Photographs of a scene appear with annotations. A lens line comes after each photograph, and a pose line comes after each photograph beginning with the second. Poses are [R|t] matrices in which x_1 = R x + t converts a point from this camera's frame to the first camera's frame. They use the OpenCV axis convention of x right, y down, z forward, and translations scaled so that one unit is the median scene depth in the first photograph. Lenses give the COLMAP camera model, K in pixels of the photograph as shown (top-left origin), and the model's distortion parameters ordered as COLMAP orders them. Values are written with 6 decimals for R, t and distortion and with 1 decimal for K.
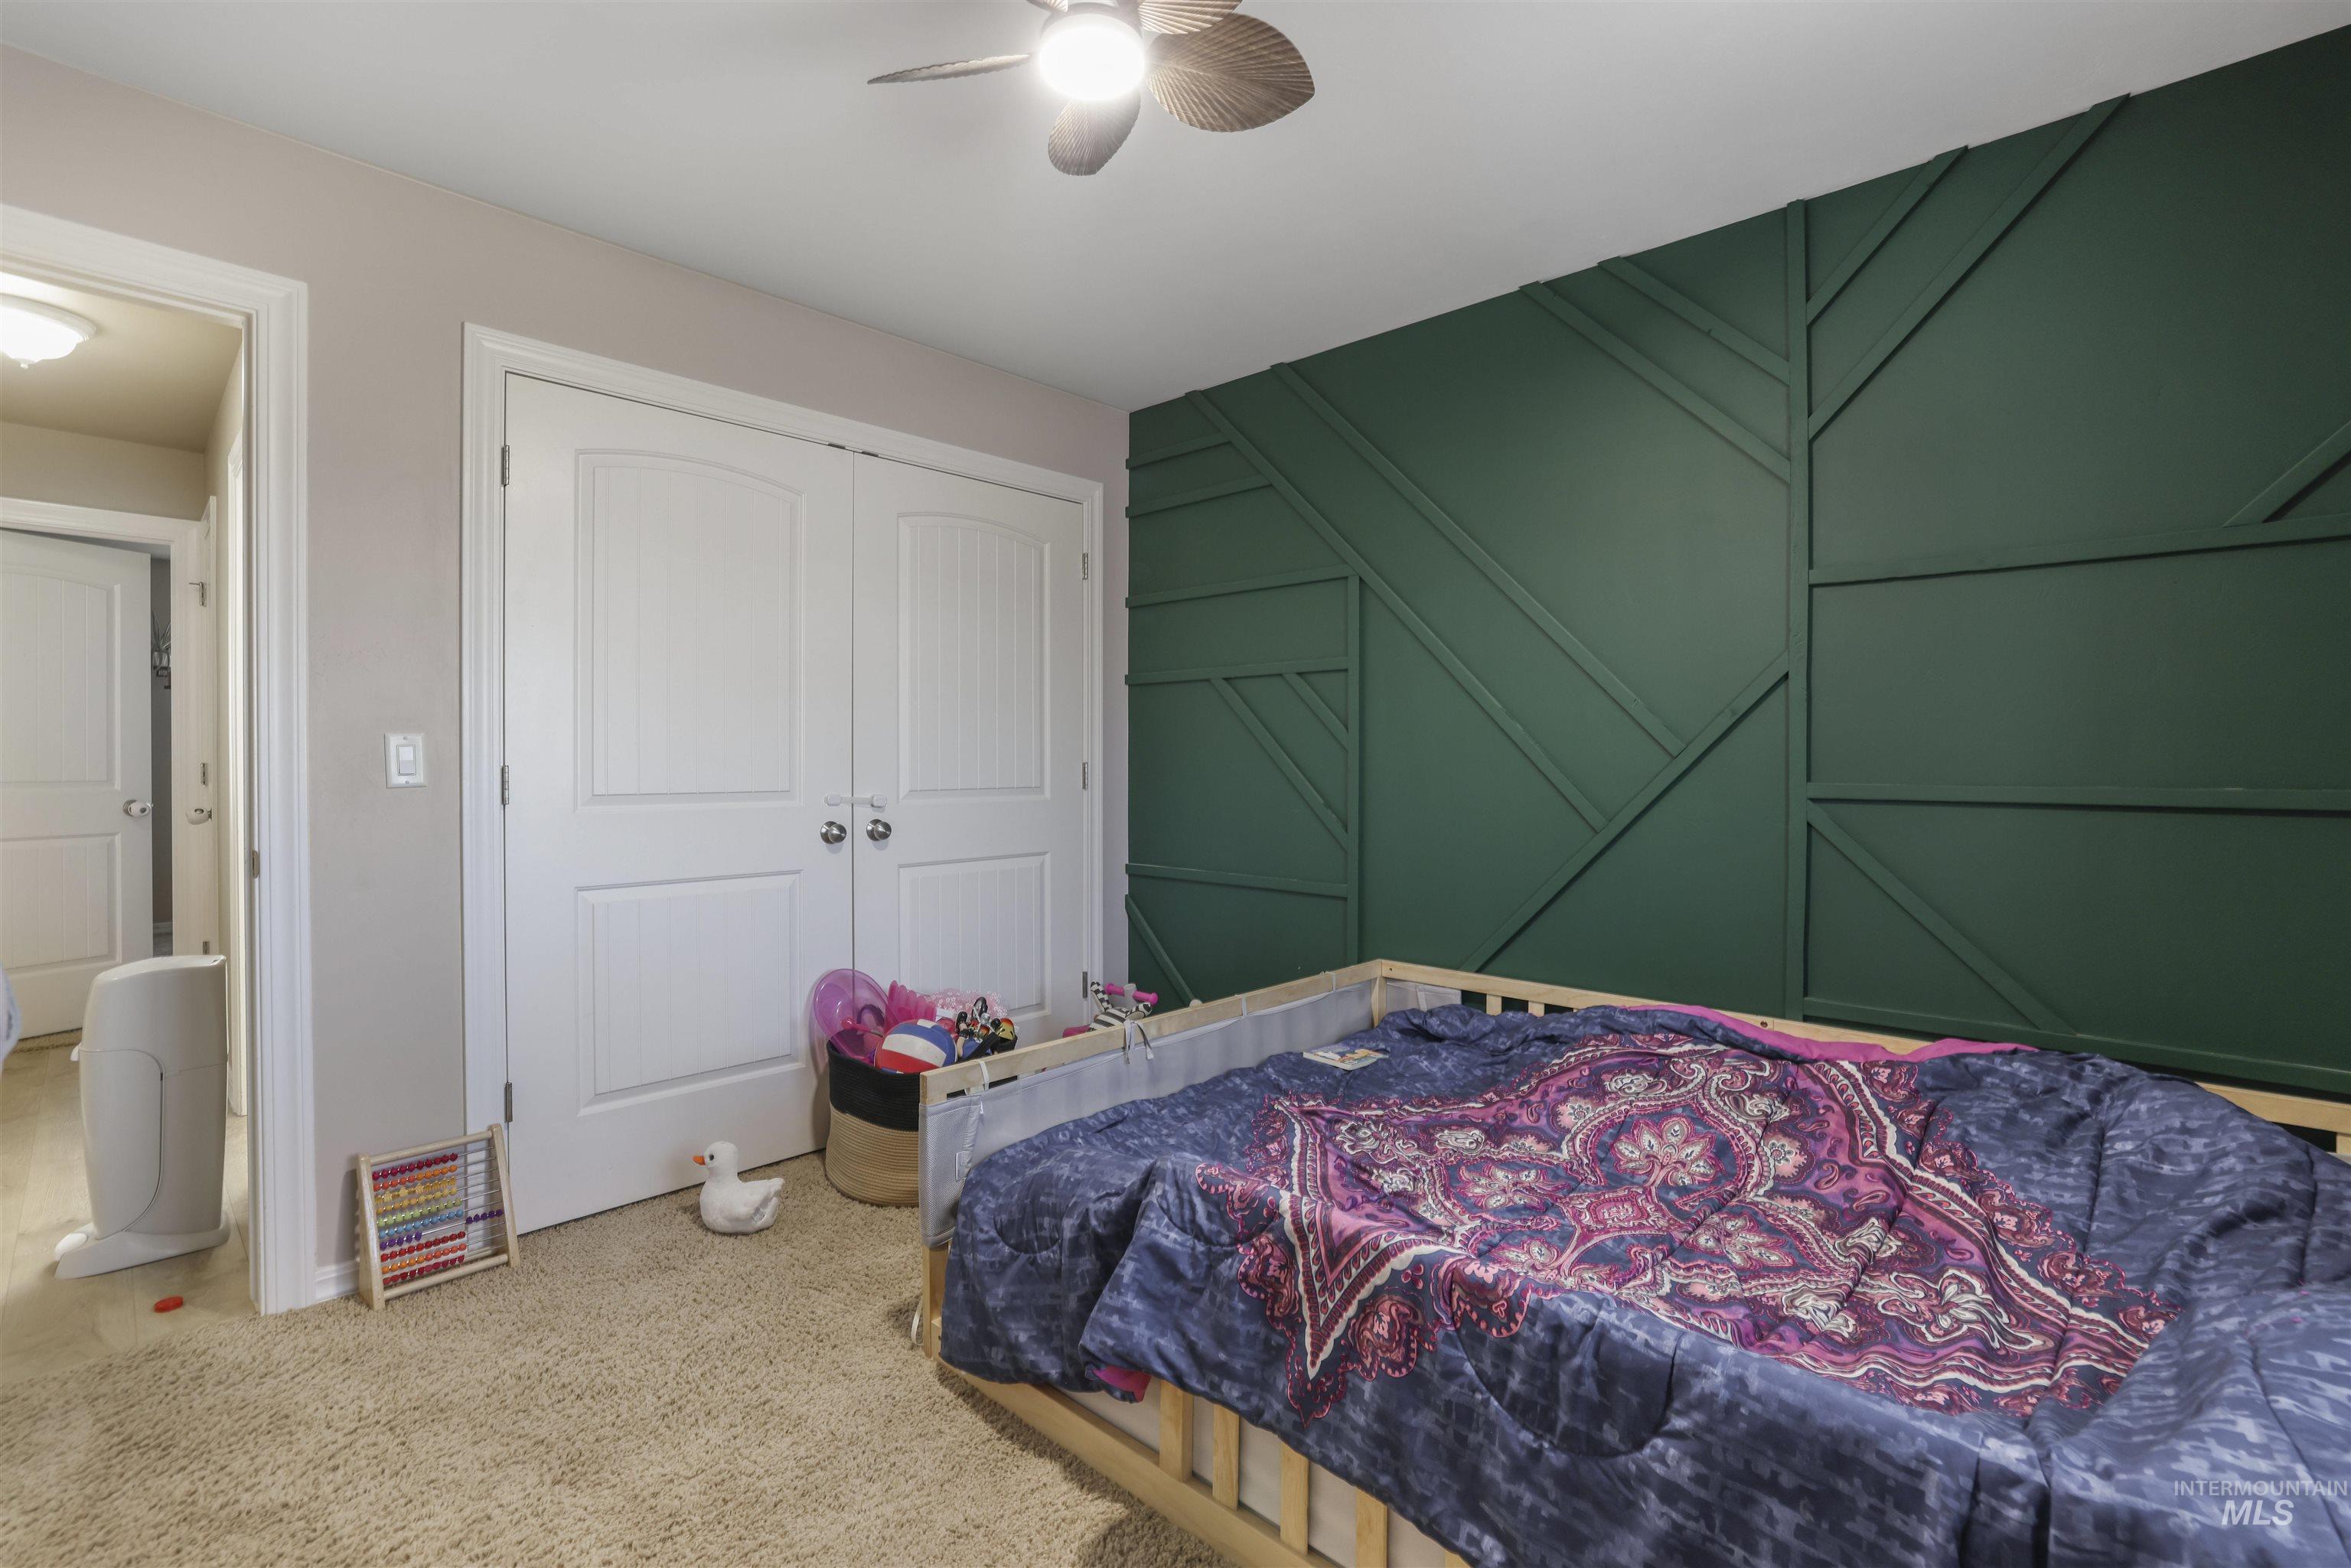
lens RADIAL K [[1049.2, 0, 1179.5], [0, 1049.2, 769.8], [0, 0, 1]] dist [-0.050540, 0.020334]
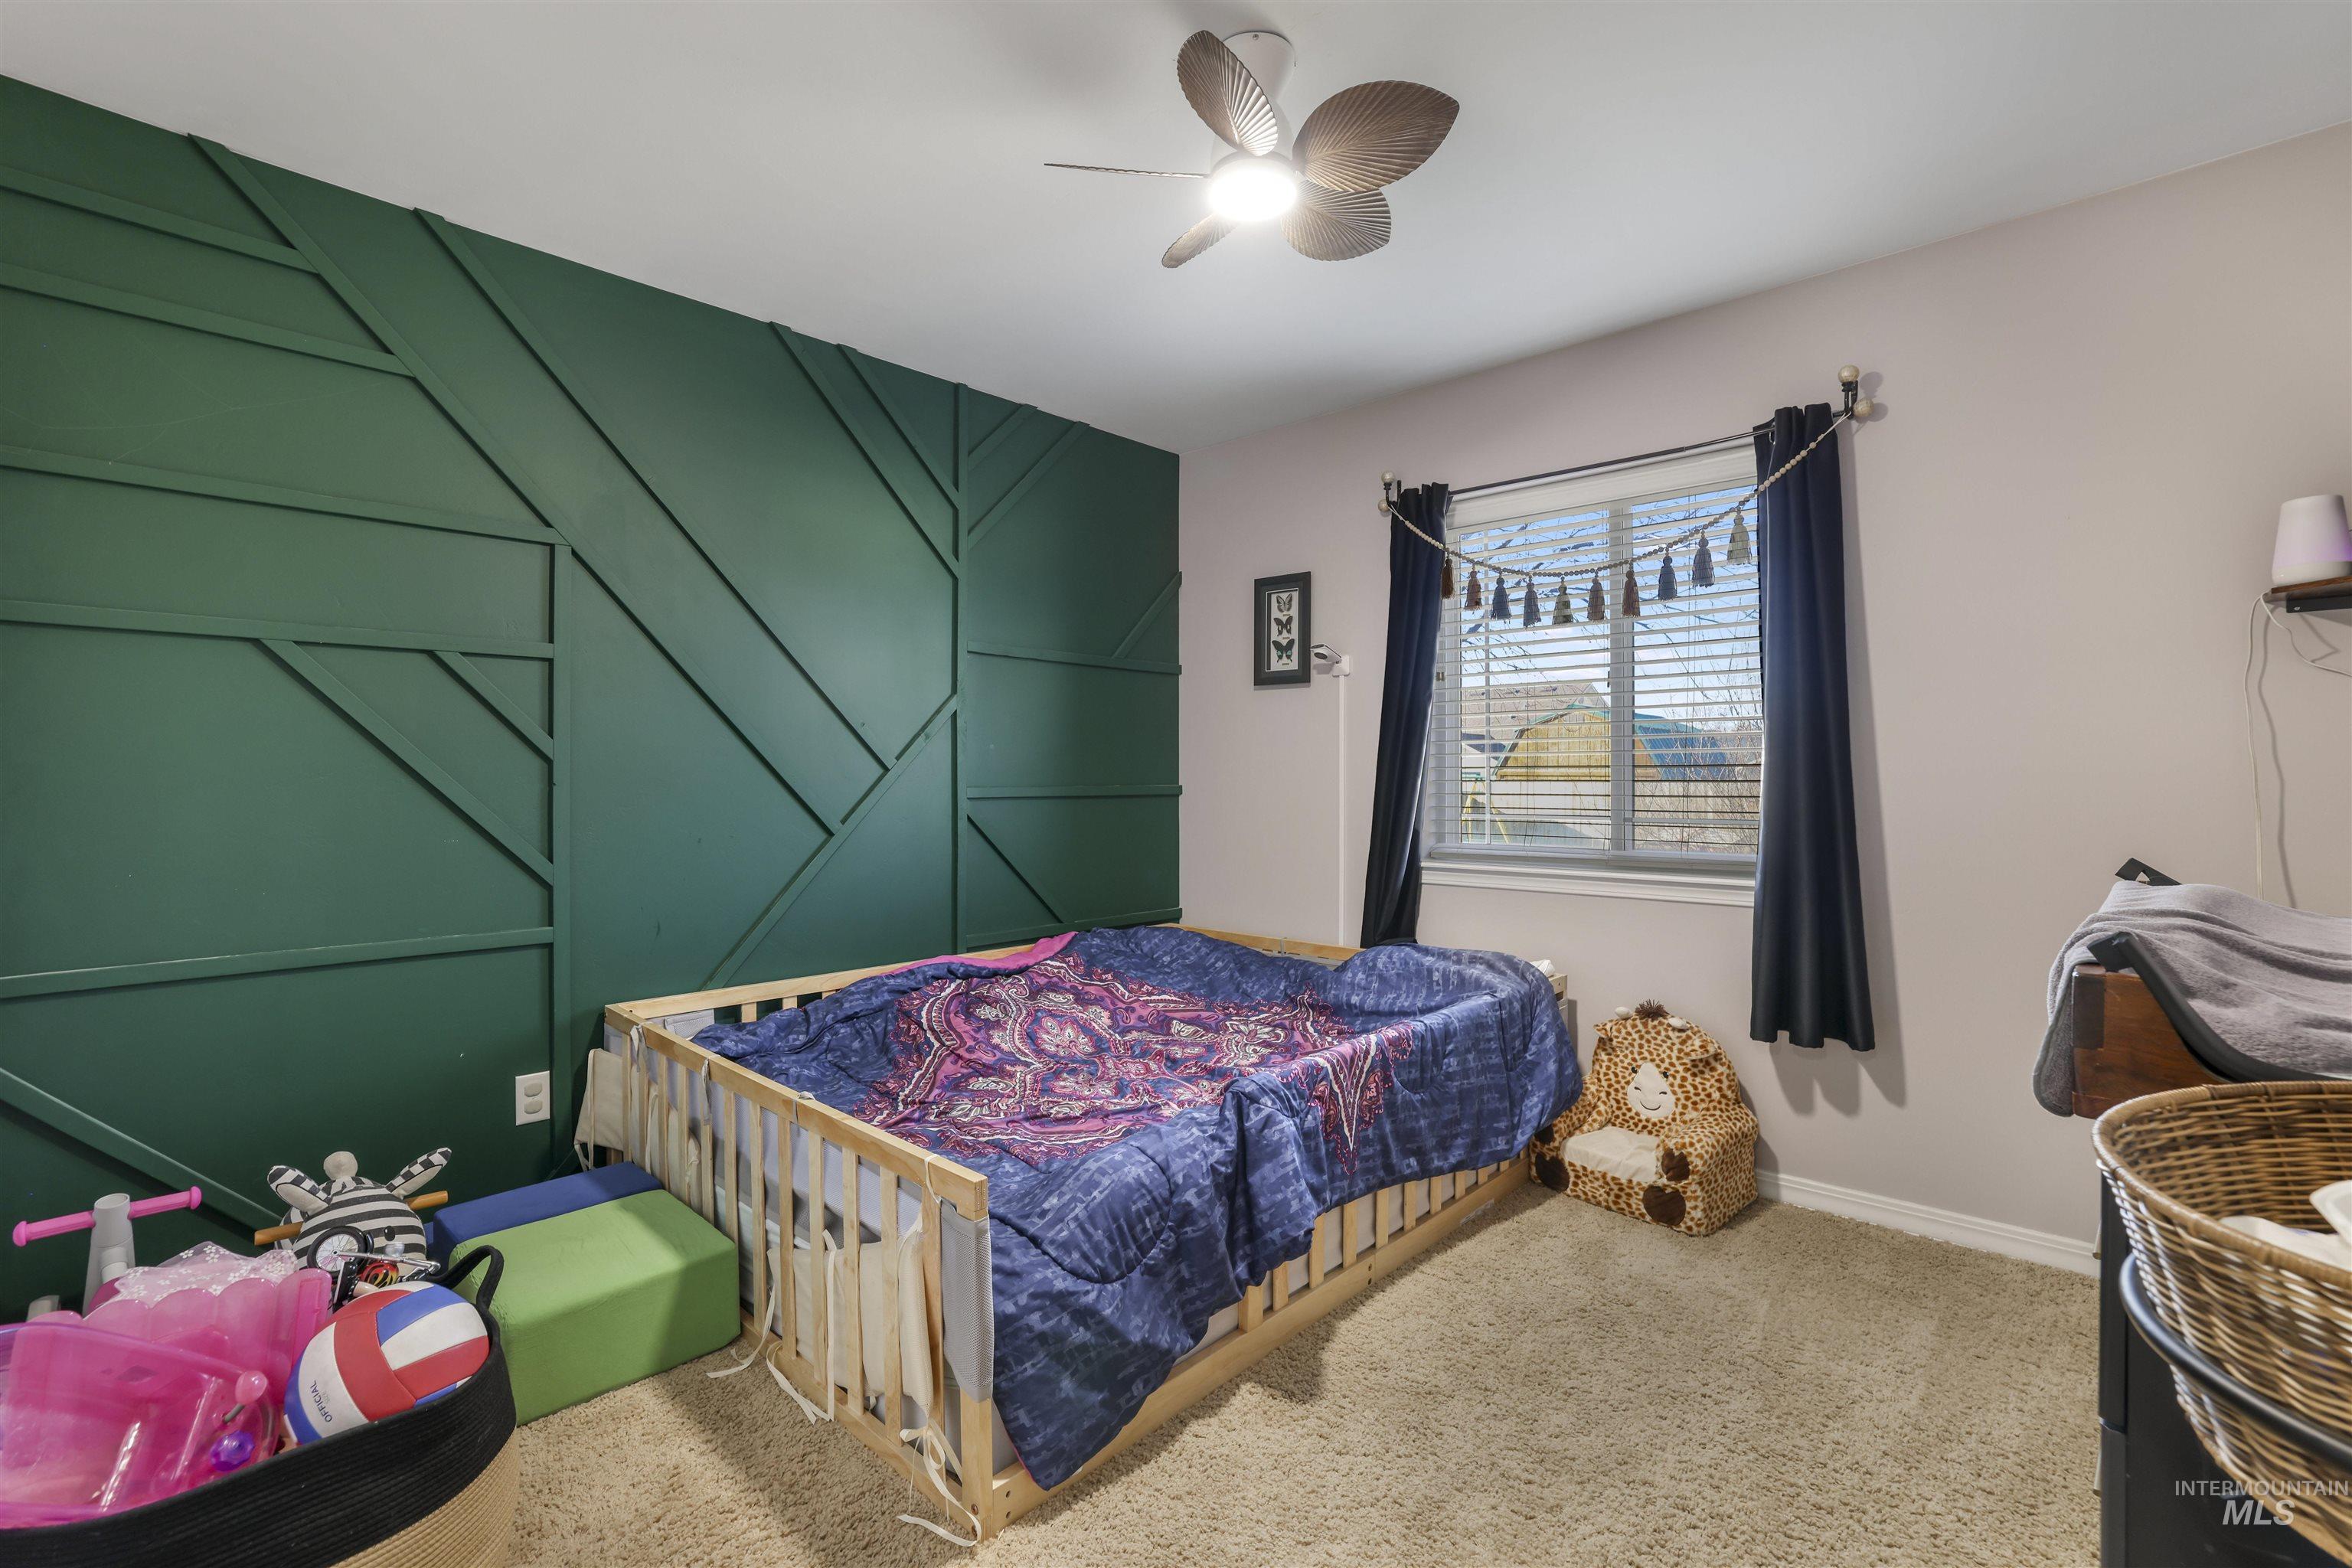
lens RADIAL K [[1016.3, 0, 1162.1], [0, 1016.3, 767.0], [0, 0, 1]] dist [-0.062671, 0.032544]
pose [[0.013407, 0.008417, 0.999875, -0.726270], [0.011865, 0.999893, -0.008576, -0.000163], [-0.999840, 0.011979, 0.013305, 0.633388]]
